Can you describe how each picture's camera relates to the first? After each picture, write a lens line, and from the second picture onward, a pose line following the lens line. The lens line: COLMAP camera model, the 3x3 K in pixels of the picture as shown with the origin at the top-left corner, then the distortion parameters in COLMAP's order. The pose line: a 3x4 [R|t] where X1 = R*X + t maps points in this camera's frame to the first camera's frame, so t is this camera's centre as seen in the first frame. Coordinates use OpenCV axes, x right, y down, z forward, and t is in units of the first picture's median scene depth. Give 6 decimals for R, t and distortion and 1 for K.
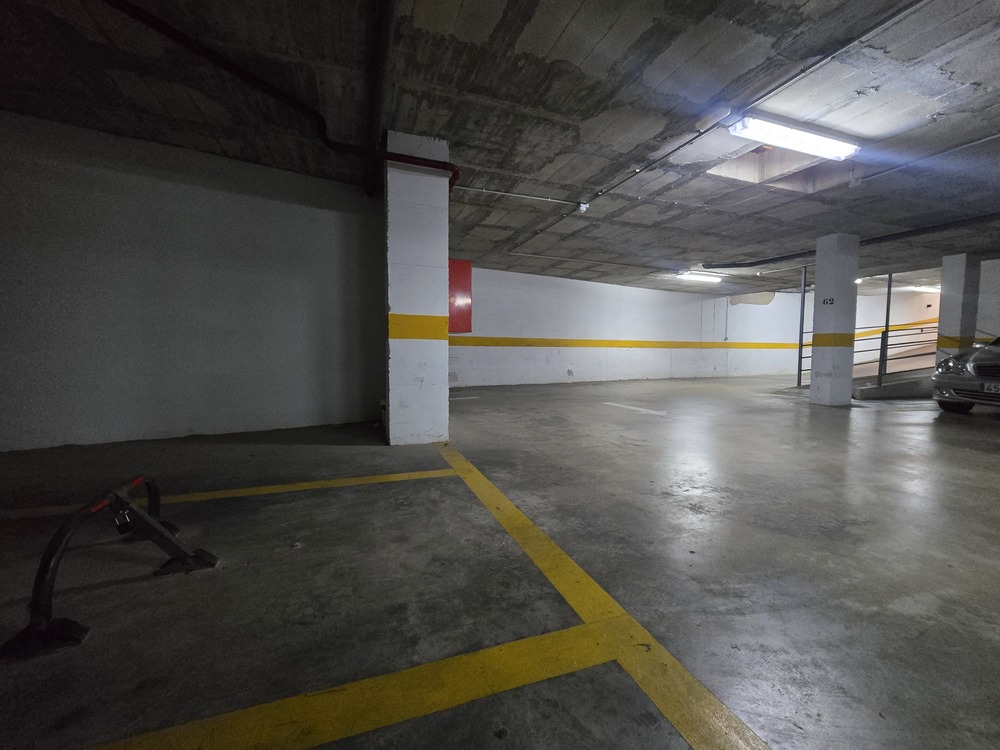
lens RADIAL K [[410.6, 0, 501.4], [0, 410.6, 374.0], [0, 0, 1]] dist [-0.007898, 0.000119]
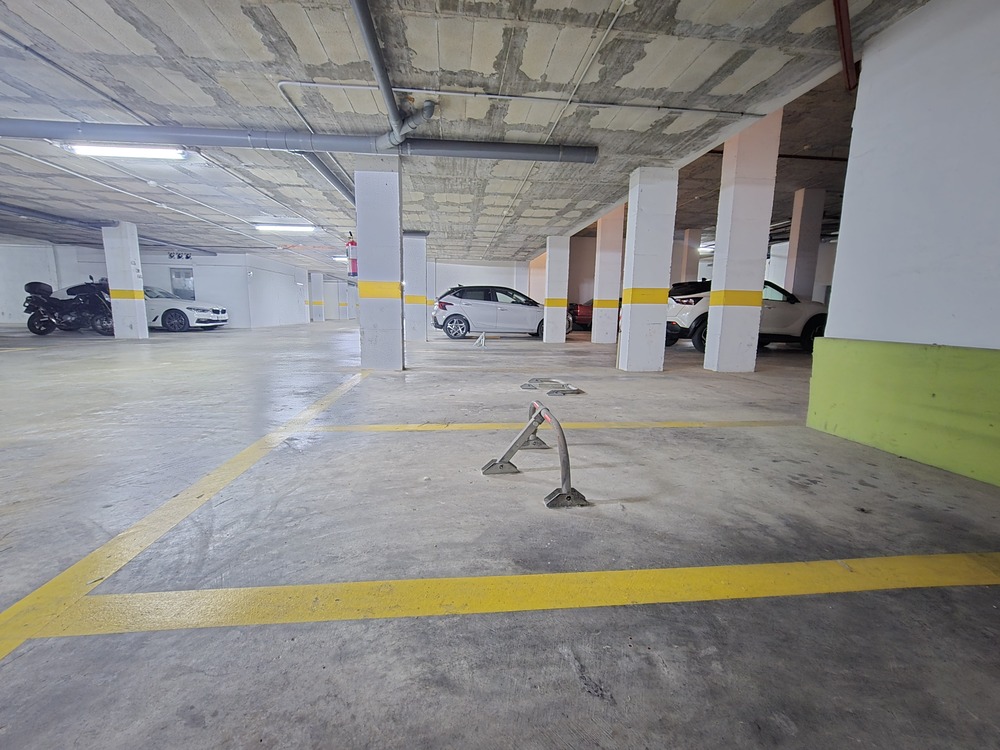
lens RADIAL K [[421.0, 0, 500.0], [0, 421.0, 375.0], [0, 0, 1]] dist [-0.003709, -0.000134]
pose [[-0.969692, -0.059829, 0.236891, -0.561787], [-0.008968, 0.977618, 0.210196, -0.062977], [-0.244165, 0.201701, -0.948525, 1.171159]]
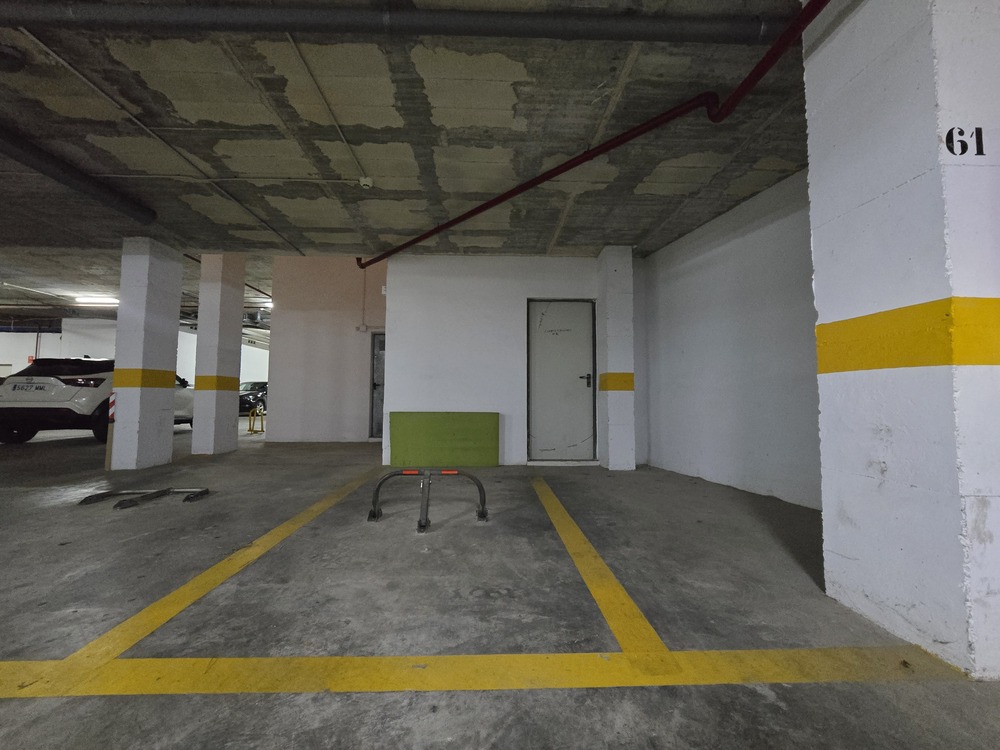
lens RADIAL K [[409.2, 0, 500.0], [0, 409.2, 375.0], [0, 0, 1]] dist [-0.007178, 0.000076]
pose [[-0.307449, -0.067446, -0.949171, 0.386312], [-0.064213, 0.996682, -0.050023, -0.040861], [0.949396, 0.045570, -0.310759, 0.928729]]
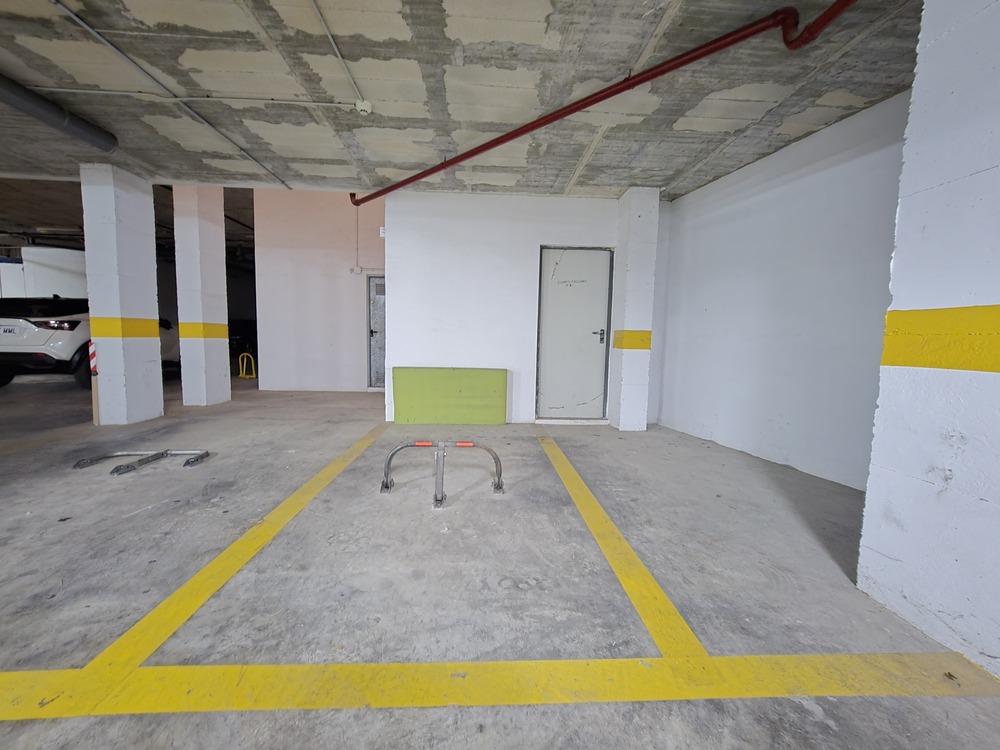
lens RADIAL K [[420.9, 0, 503.8], [0, 420.9, 380.6], [0, 0, 1]] dist [-0.010996, 0.003661]
pose [[-0.289945, 0.076446, -0.953985, 0.358831], [-0.082507, 0.991097, 0.104497, -0.098258], [0.953480, 0.109009, -0.281056, 0.862442]]
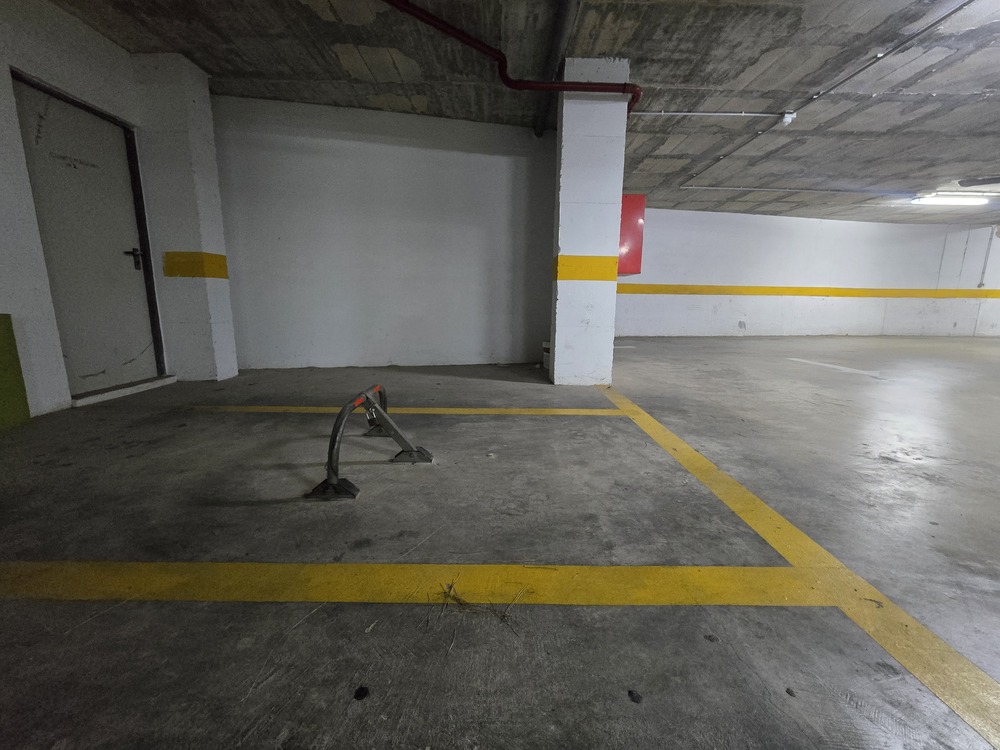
lens RADIAL K [[410.6, 0, 501.4], [0, 410.6, 374.0], [0, 0, 1]] dist [-0.007898, 0.000119]
pose [[0.940025, 0.061629, -0.335492, -0.059058], [-0.022788, 0.992692, 0.118506, 0.032178], [0.340344, -0.103753, 0.934559, -0.024051]]
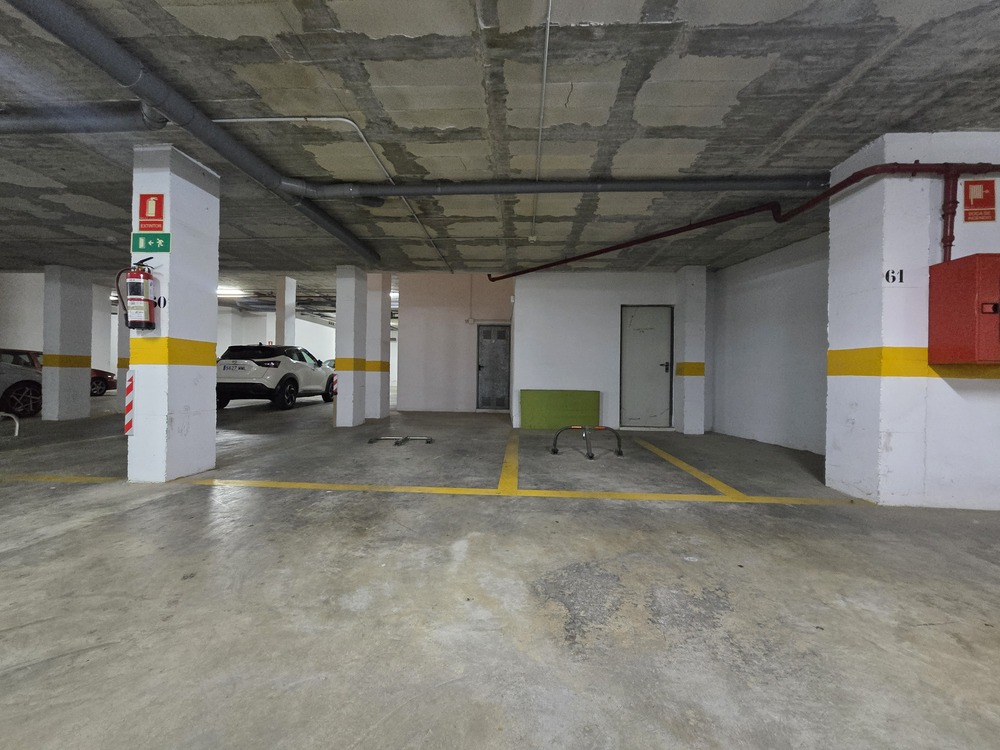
lens RADIAL K [[410.6, 0, 501.4], [0, 410.6, 374.0], [0, 0, 1]] dist [-0.007898, 0.000119]
pose [[-0.388469, -0.015982, -0.921323, 1.105973], [-0.072085, 0.997313, 0.013093, -0.055437], [0.918638, 0.071500, -0.388577, 0.785282]]
